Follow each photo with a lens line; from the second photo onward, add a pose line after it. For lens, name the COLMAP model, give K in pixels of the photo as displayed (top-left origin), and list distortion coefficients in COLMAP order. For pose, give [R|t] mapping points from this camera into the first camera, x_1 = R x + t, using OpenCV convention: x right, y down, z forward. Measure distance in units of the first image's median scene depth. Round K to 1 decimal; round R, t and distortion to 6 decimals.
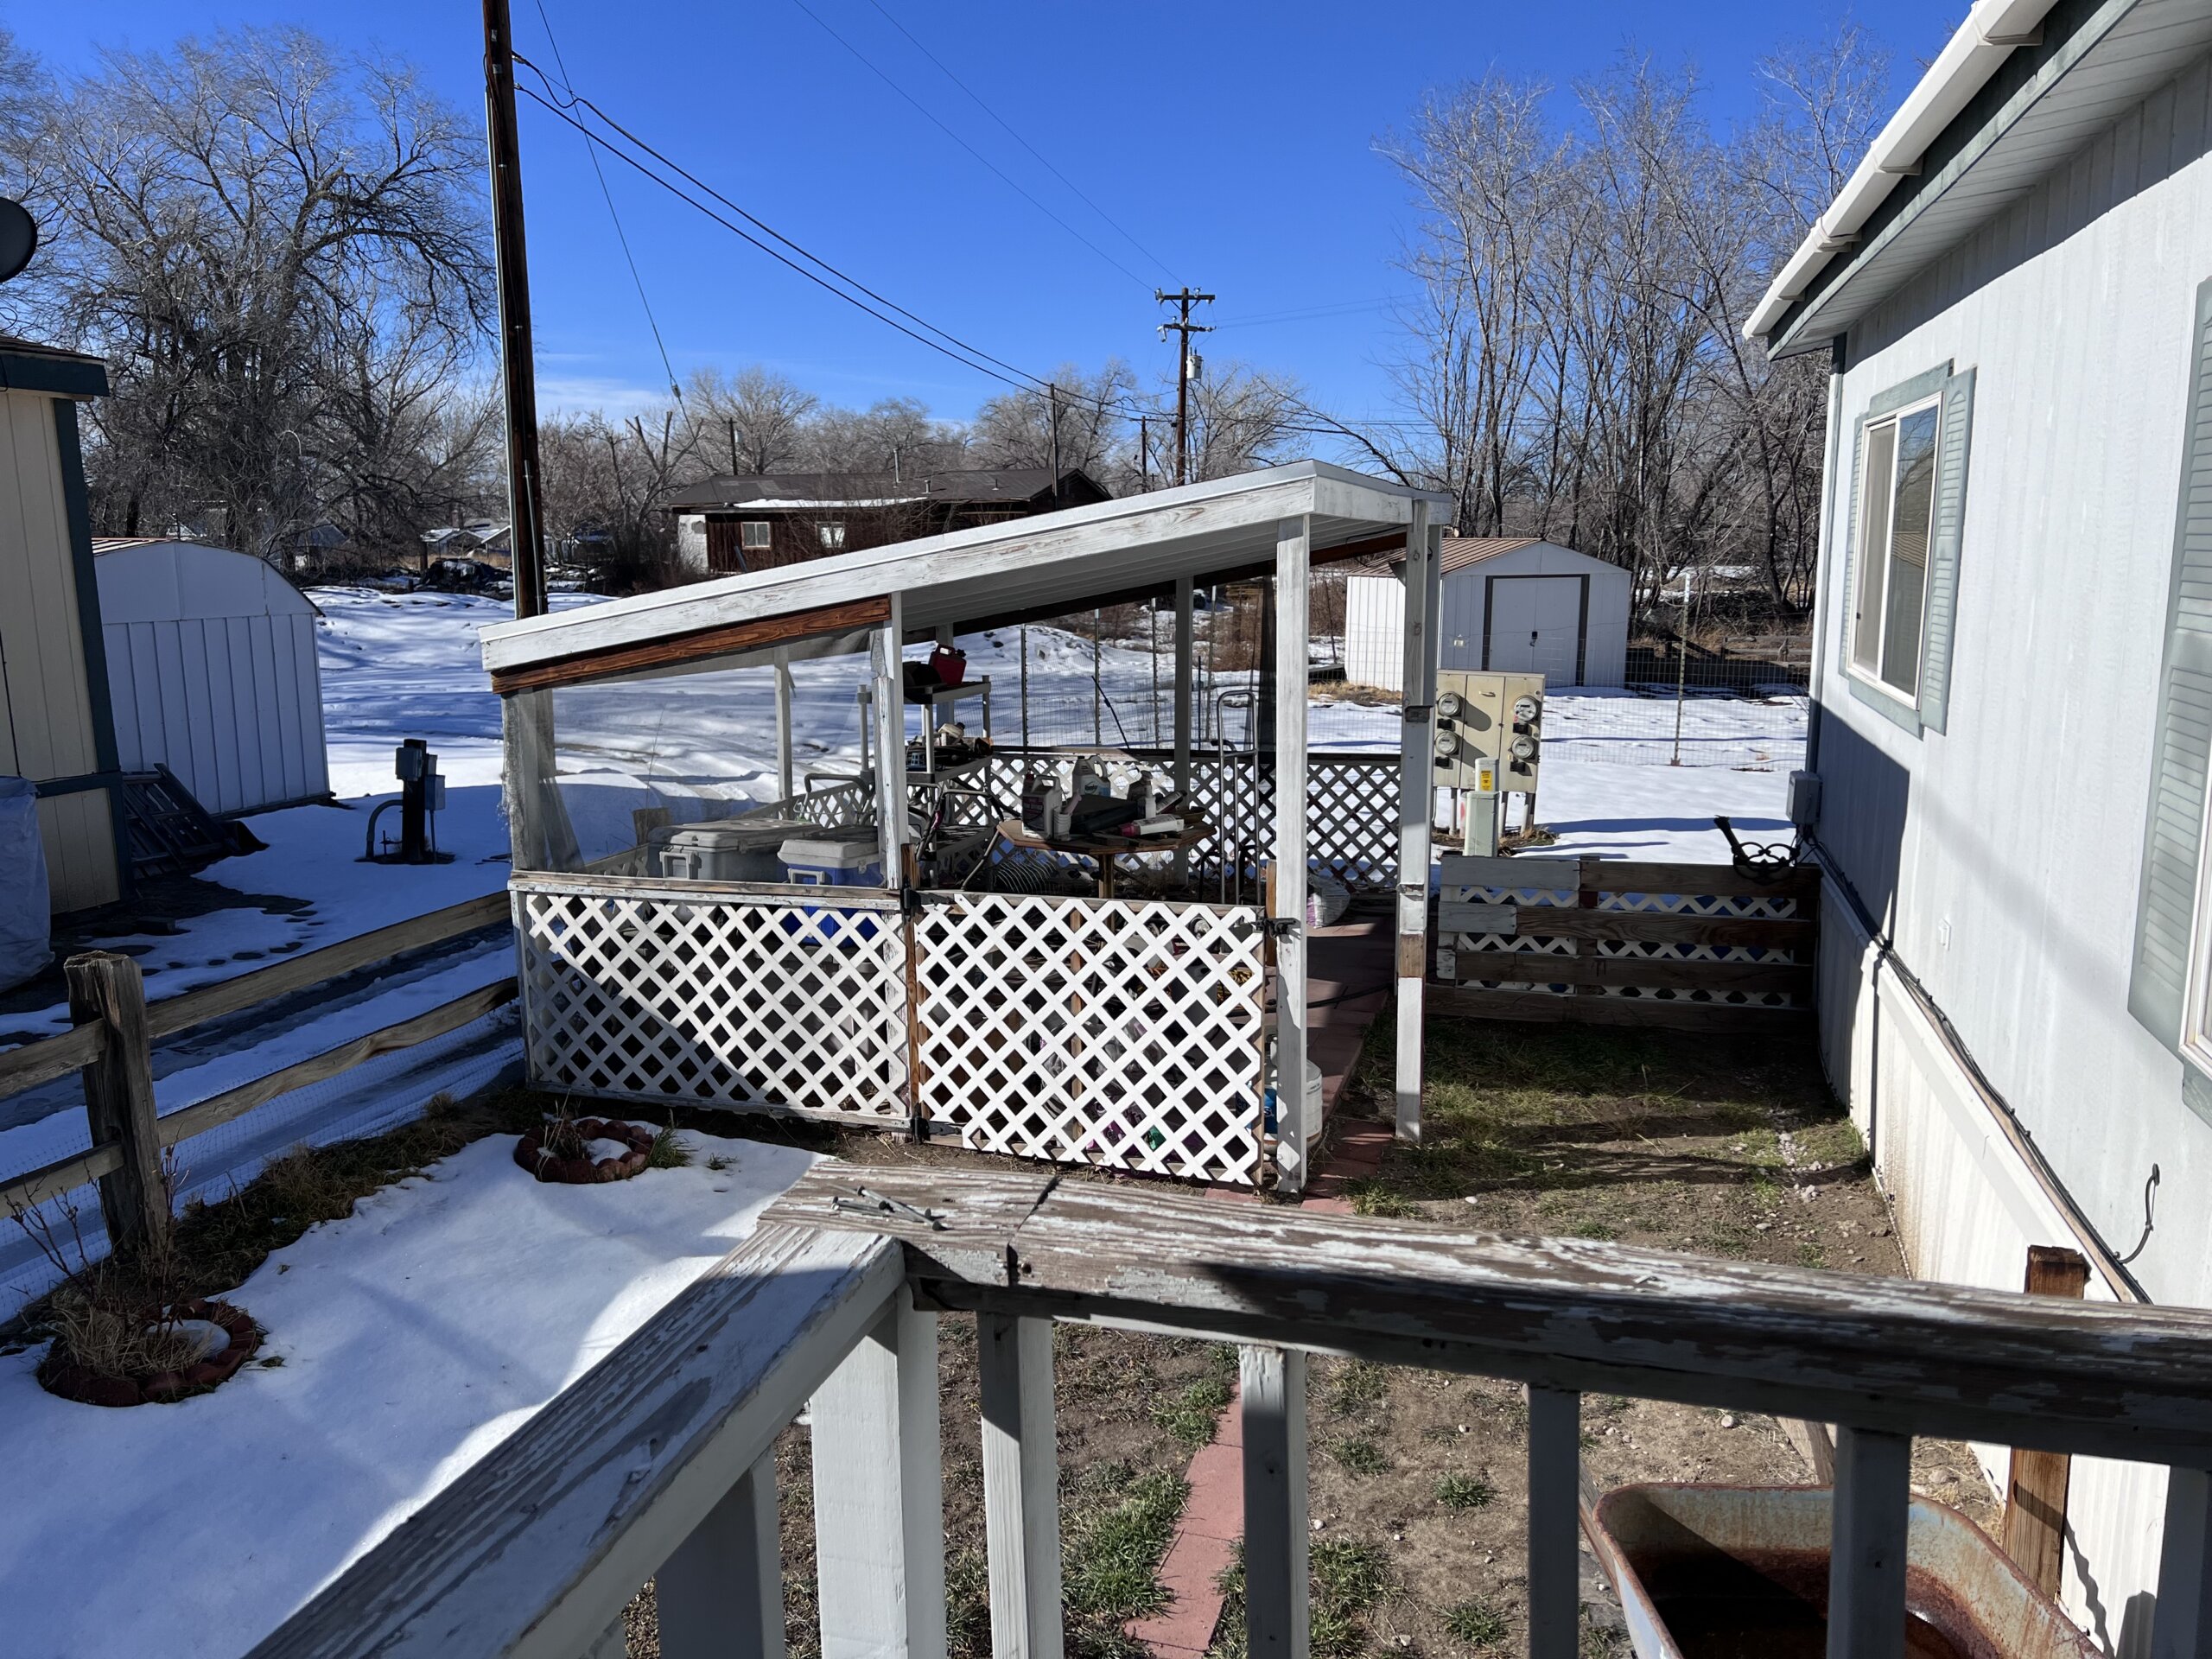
lens RADIAL K [[1705.8, 0, 1109.3], [0, 1705.8, 832.2], [0, 0, 1]] dist [0.058508, -0.070059]
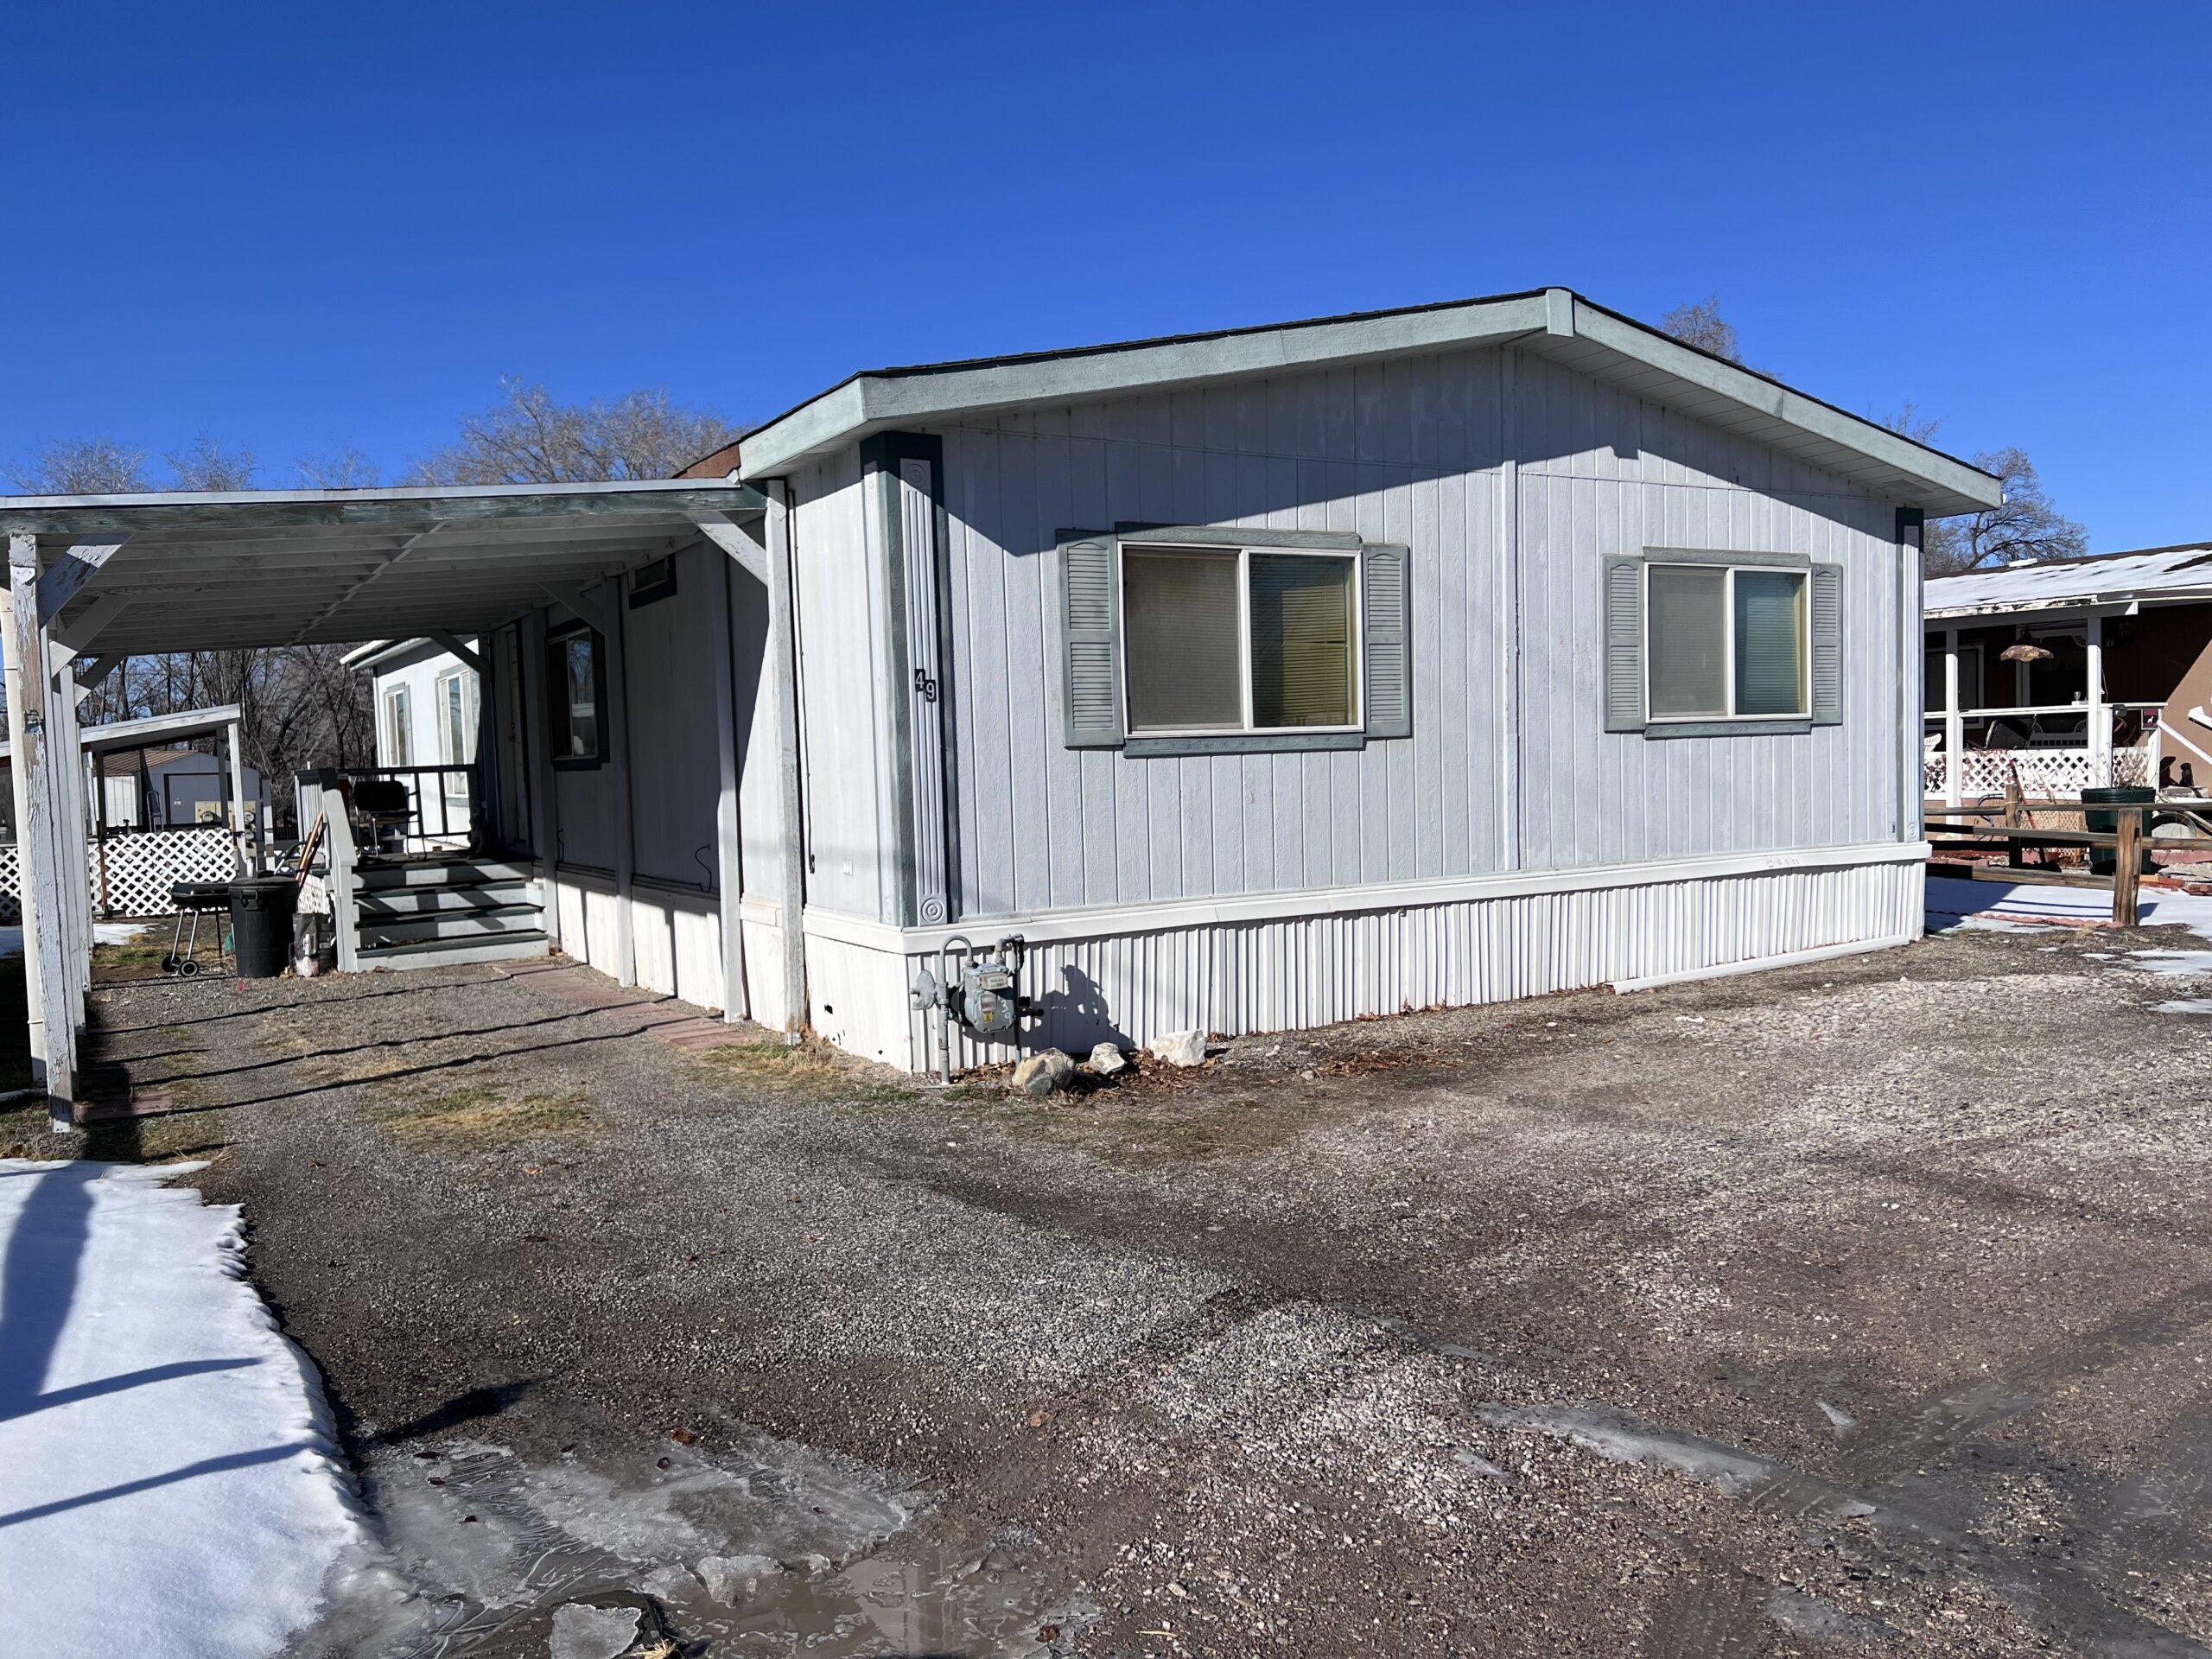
lens RADIAL K [[1705.8, 0, 1154.3], [0, 1705.8, 900.4], [0, 0, 1]] dist [0.058508, -0.070059]
pose [[0.686709, -0.071514, 0.723406, -1.091758], [0.143390, 0.988923, -0.038355, 0.551854], [-0.712650, 0.130068, 0.689357, -2.559272]]
